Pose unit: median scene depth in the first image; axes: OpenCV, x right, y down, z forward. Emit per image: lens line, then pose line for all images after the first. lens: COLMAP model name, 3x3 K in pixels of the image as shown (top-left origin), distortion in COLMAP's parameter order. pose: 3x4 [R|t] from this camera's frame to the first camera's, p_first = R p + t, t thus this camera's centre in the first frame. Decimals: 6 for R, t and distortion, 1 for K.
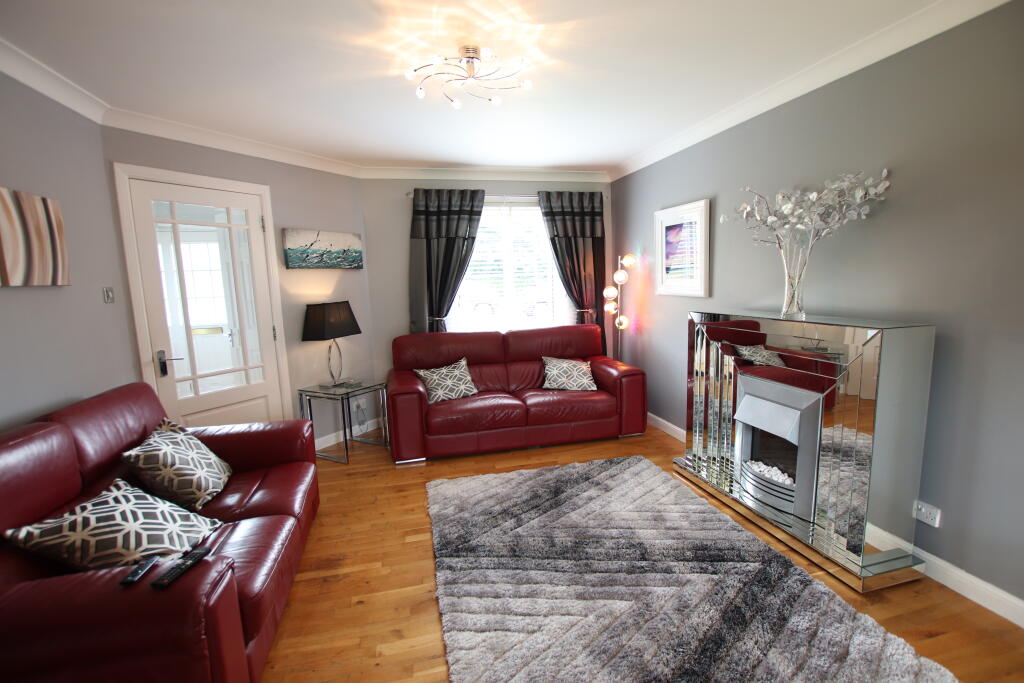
lens RADIAL K [[474.9, 0, 511.8], [0, 474.9, 346.0], [0, 0, 1]] dist [-0.024704, 0.000253]
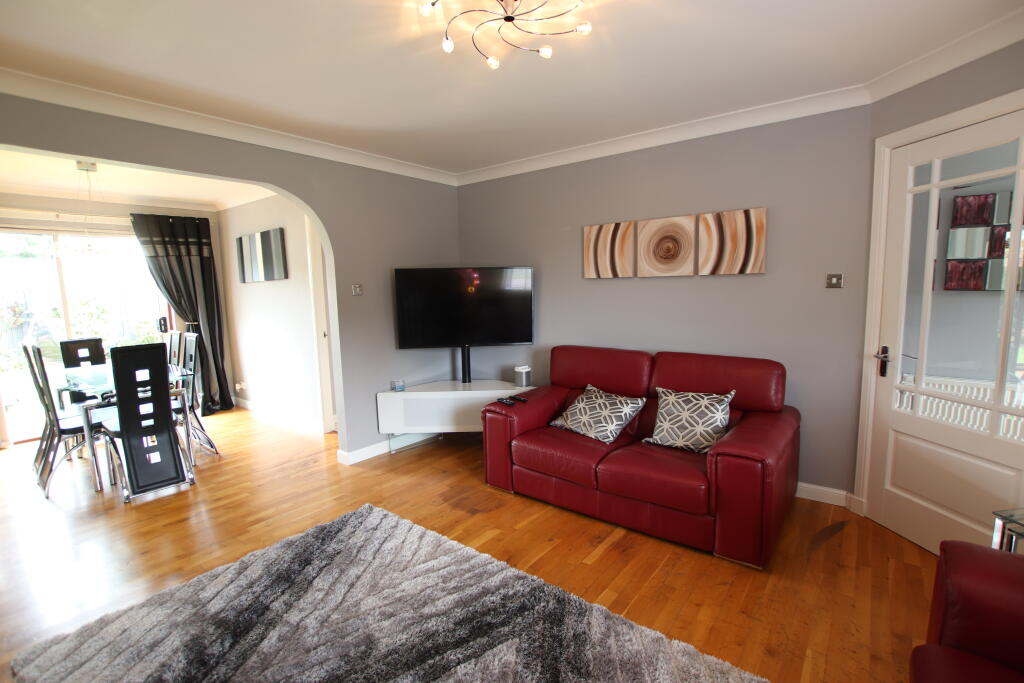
lens RADIAL K [[474.9, 0, 511.8], [0, 474.9, 346.0], [0, 0, 1]] dist [-0.024704, 0.000253]
pose [[-0.777640, 0.128121, -0.615517, 0.237416], [-0.036611, 0.968126, 0.247772, -0.133532], [0.627643, 0.215212, -0.748163, 0.906467]]
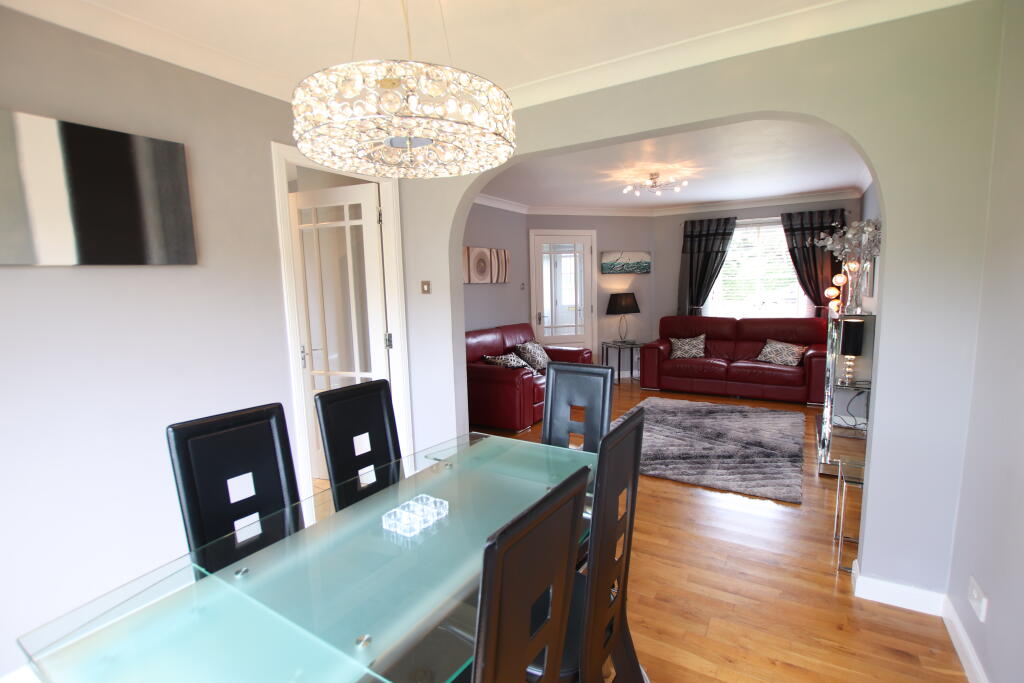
lens RADIAL K [[474.9, 0, 511.8], [0, 474.9, 346.0], [0, 0, 1]] dist [-0.024704, 0.000253]
pose [[0.701813, 0.105068, -0.704570, 0.556169], [-0.098220, 0.993889, 0.050376, 0.050803], [0.705557, 0.033848, 0.707844, -0.494512]]
